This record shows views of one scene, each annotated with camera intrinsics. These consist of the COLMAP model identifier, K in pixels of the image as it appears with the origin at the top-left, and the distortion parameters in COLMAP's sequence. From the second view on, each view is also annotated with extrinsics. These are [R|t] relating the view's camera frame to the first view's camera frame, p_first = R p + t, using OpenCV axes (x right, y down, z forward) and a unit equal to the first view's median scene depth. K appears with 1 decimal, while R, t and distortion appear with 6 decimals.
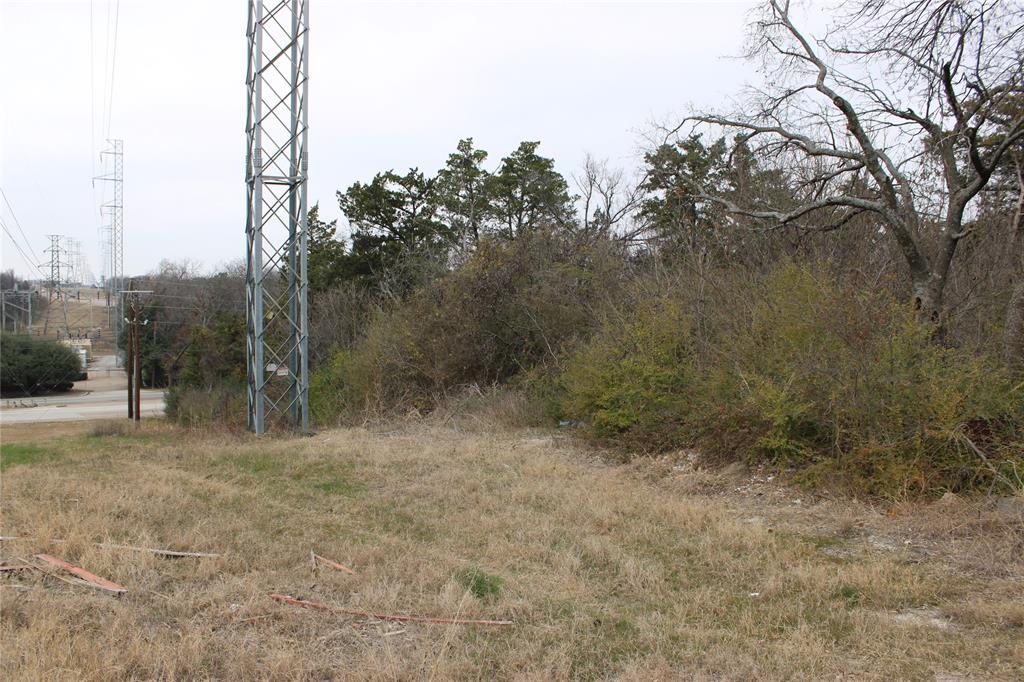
lens RADIAL K [[859.3, 0, 512.0], [0, 859.3, 341.0], [0, 0, 1]] dist [-0.155448, 0.139687]
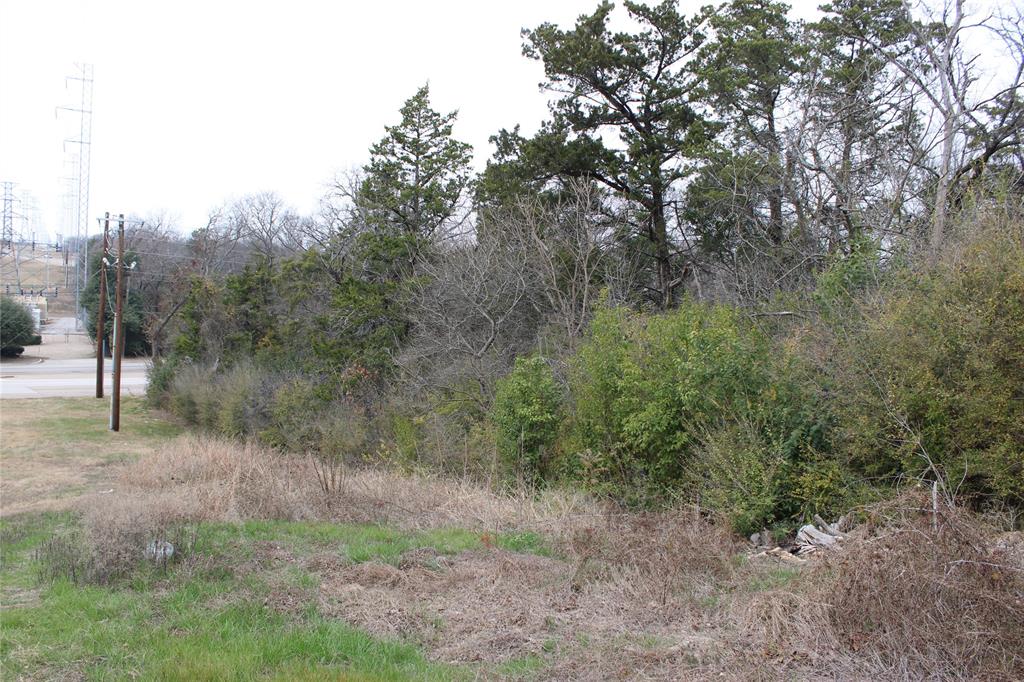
lens RADIAL K [[859.3, 0, 512.0], [0, 859.3, 341.0], [0, 0, 1]] dist [-0.155448, 0.139687]
pose [[0.997988, 0.042700, 0.046875, -0.088373], [-0.043631, 0.998867, 0.019013, 0.007769], [-0.046010, -0.021020, 0.998720, 0.167903]]
